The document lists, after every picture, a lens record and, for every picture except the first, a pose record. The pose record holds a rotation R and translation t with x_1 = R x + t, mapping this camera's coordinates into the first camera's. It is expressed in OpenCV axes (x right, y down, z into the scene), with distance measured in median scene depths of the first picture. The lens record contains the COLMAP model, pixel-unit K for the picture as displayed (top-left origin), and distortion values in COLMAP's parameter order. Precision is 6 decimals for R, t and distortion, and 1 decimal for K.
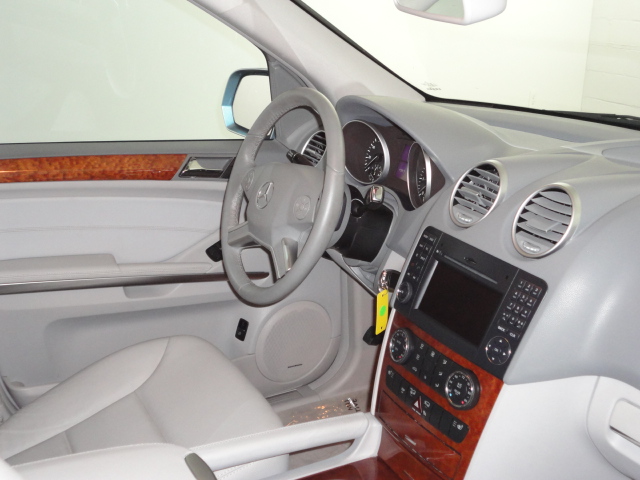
lens RADIAL K [[743.3, 0, 320.0], [0, 743.3, 240.0], [0, 0, 1]] dist [-0.090034, 0.039174]
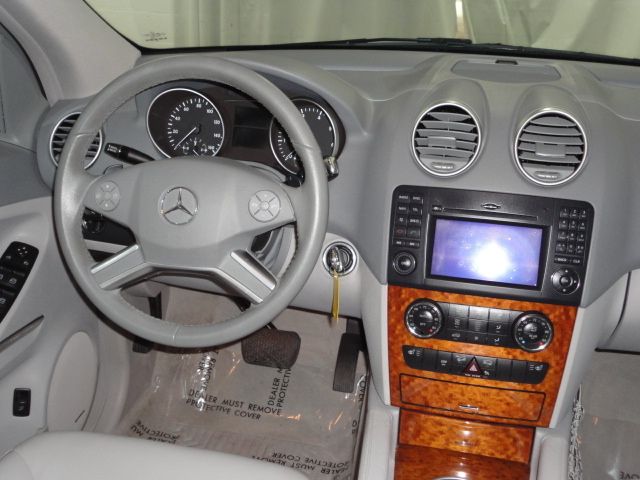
lens RADIAL K [[743.3, 0, 320.0], [0, 743.3, 240.0], [0, 0, 1]] dist [-0.090034, 0.039174]
pose [[0.669156, -0.306731, 0.676865, -0.566351], [0.246954, 0.950861, 0.186755, -0.153353], [-0.700888, 0.042187, 0.712023, 0.443033]]
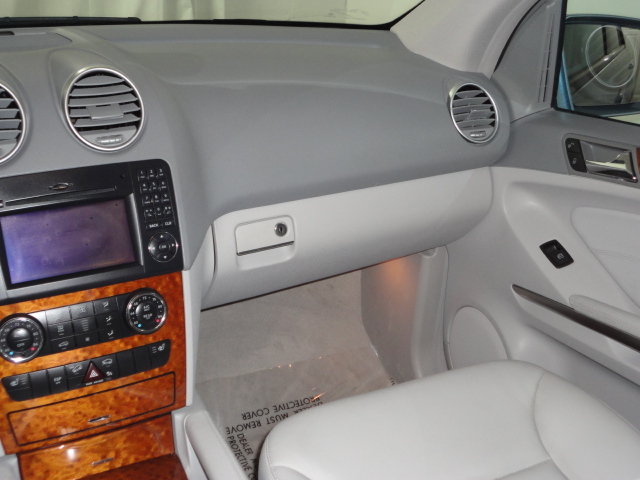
lens RADIAL K [[743.3, 0, 320.0], [0, 743.3, 240.0], [0, 0, 1]] dist [-0.090034, 0.039174]
pose [[-0.008636, -0.405808, 0.913918, -0.529088], [0.304452, 0.869494, 0.388959, -0.139870], [-0.952489, 0.281603, 0.116040, 0.605408]]
